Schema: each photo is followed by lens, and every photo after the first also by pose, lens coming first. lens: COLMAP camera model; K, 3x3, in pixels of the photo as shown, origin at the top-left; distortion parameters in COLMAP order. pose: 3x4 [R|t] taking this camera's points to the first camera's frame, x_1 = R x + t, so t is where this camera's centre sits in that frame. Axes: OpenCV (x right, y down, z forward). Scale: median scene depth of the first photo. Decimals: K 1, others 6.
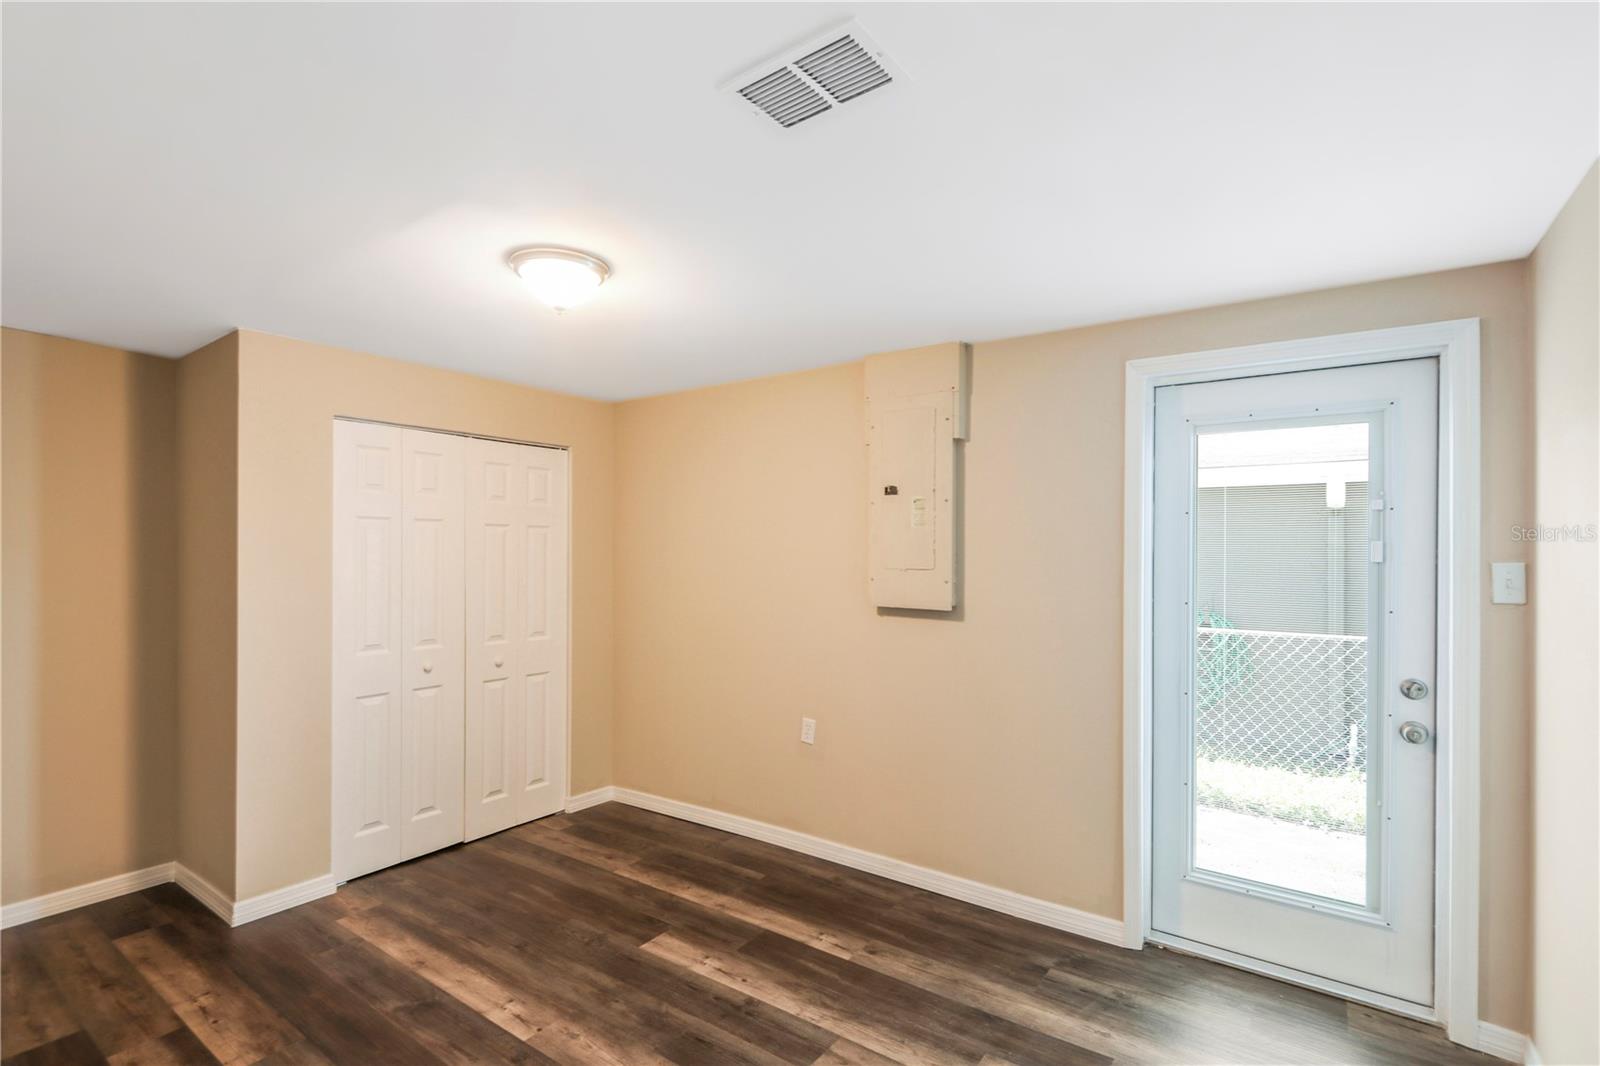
lens RADIAL K [[746.2, 0, 806.5], [0, 746.2, 538.2], [0, 0, 1]] dist [0.005031, -0.001509]
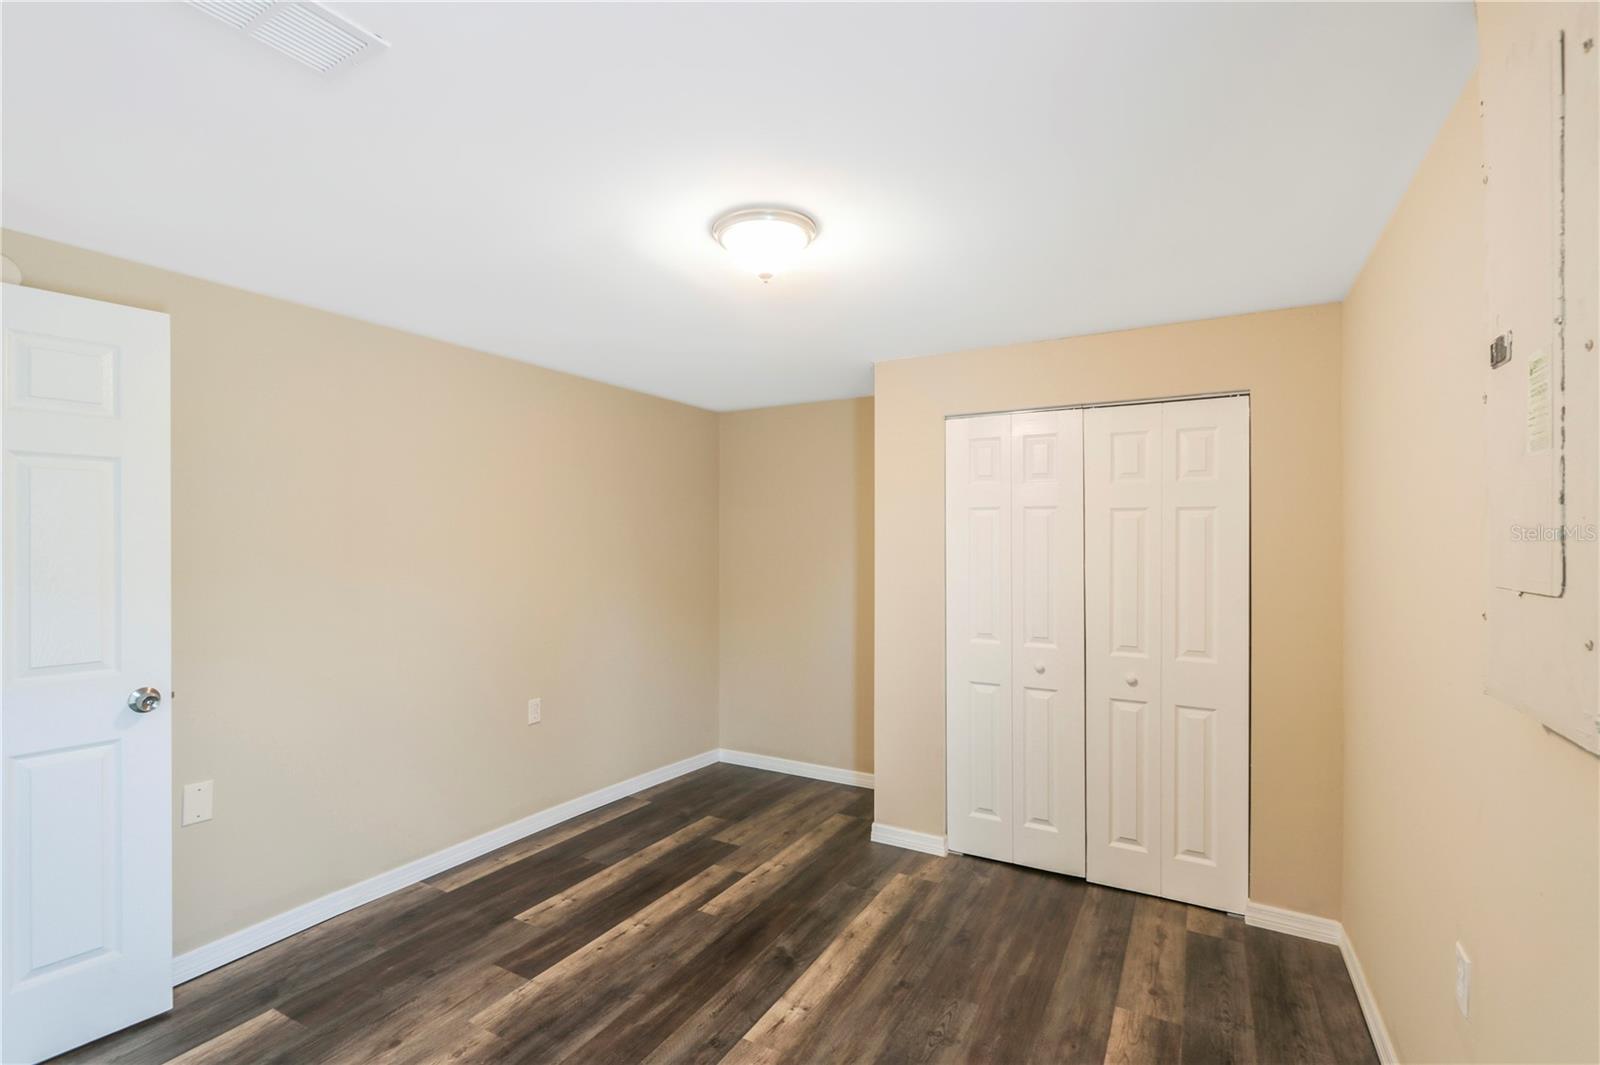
lens RADIAL K [[746.2, 0, 797.3], [0, 746.2, 536.0], [0, 0, 1]] dist [0.005031, -0.001509]
pose [[0.106164, -0.008256, -0.994314, 0.424703], [0.011276, 0.999911, -0.007098, 0.016350], [0.994285, -0.010458, 0.106247, 0.681636]]
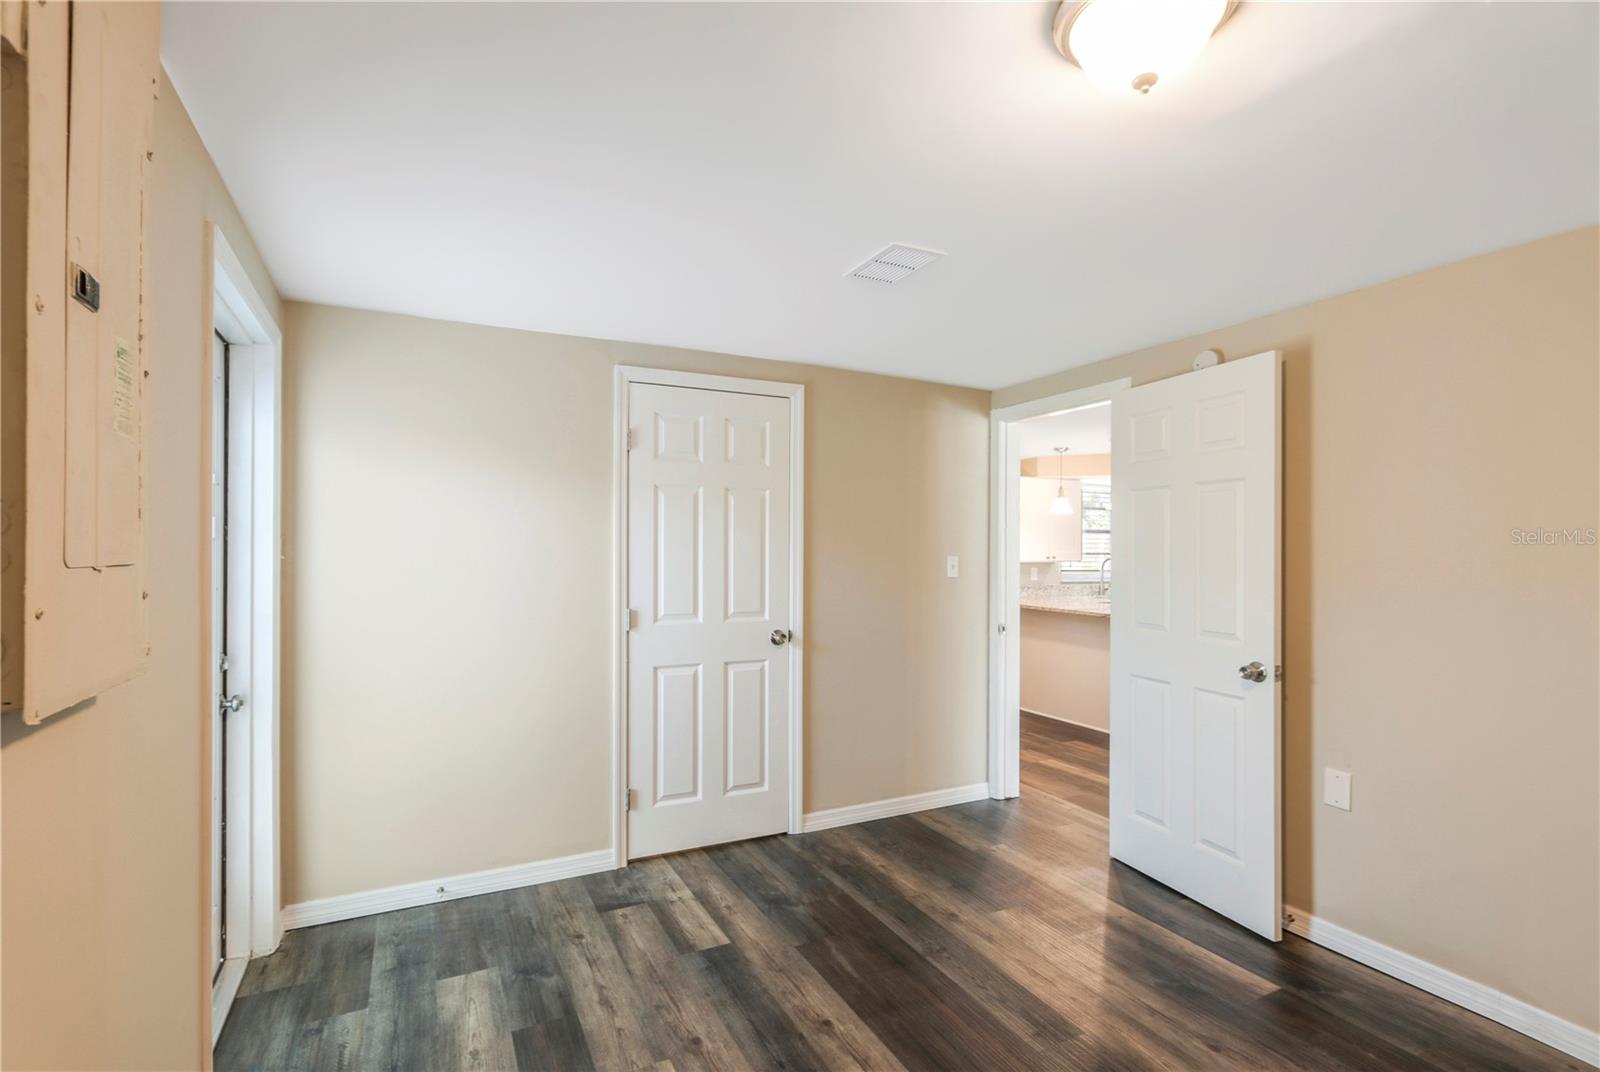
lens RADIAL K [[746.2, 0, 799.4], [0, 746.2, 537.0], [0, 0, 1]] dist [0.005031, -0.001509]
pose [[-0.884431, -0.006698, 0.466624, -0.264008], [-0.020301, 0.999503, -0.024130, 0.031045], [-0.466230, -0.030814, -0.884127, 1.163646]]
